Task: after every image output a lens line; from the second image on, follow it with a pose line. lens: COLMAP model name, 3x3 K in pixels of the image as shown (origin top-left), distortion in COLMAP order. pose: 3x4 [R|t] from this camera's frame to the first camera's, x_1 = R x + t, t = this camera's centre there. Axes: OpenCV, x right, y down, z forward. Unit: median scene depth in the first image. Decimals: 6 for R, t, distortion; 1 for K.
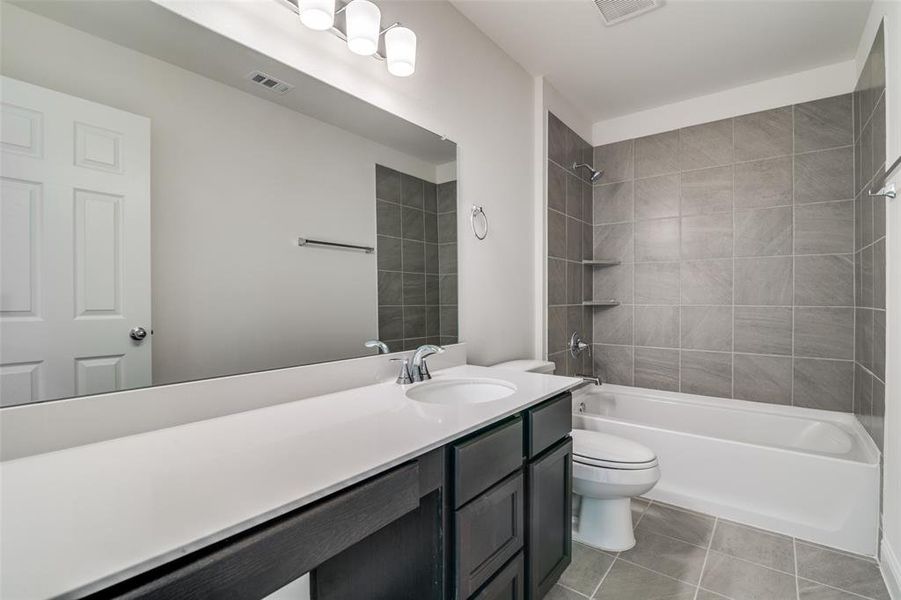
lens RADIAL K [[421.9, 0, 450.5], [0, 421.9, 300.0], [0, 0, 1]] dist [-0.020192, -0.000314]
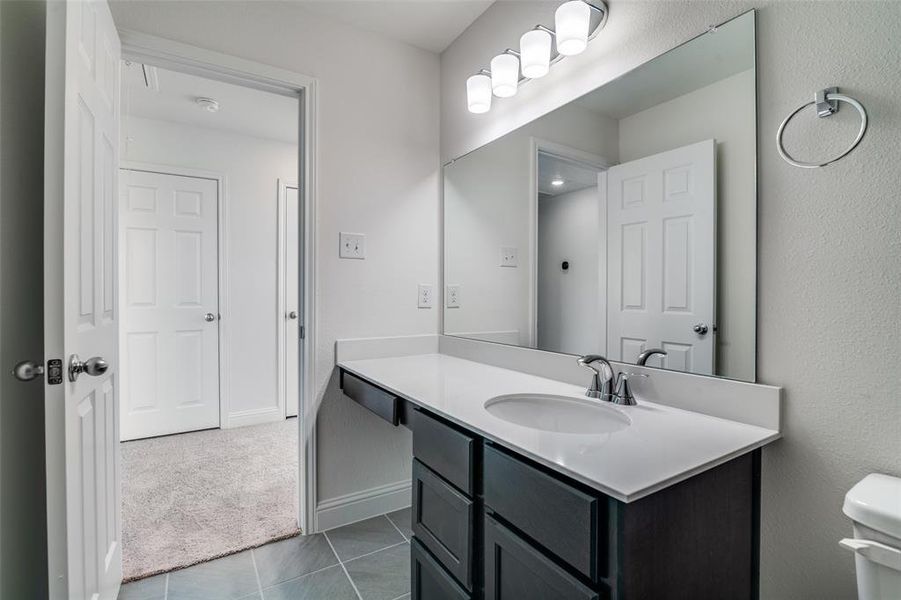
lens RADIAL K [[421.9, 0, 450.5], [0, 421.9, 300.0], [0, 0, 1]] dist [-0.020192, -0.000314]
pose [[-0.345223, 0.003920, -0.938513, 0.631659], [-0.006258, 0.999959, 0.006479, -0.001838], [0.938500, 0.008110, -0.345184, 0.813317]]
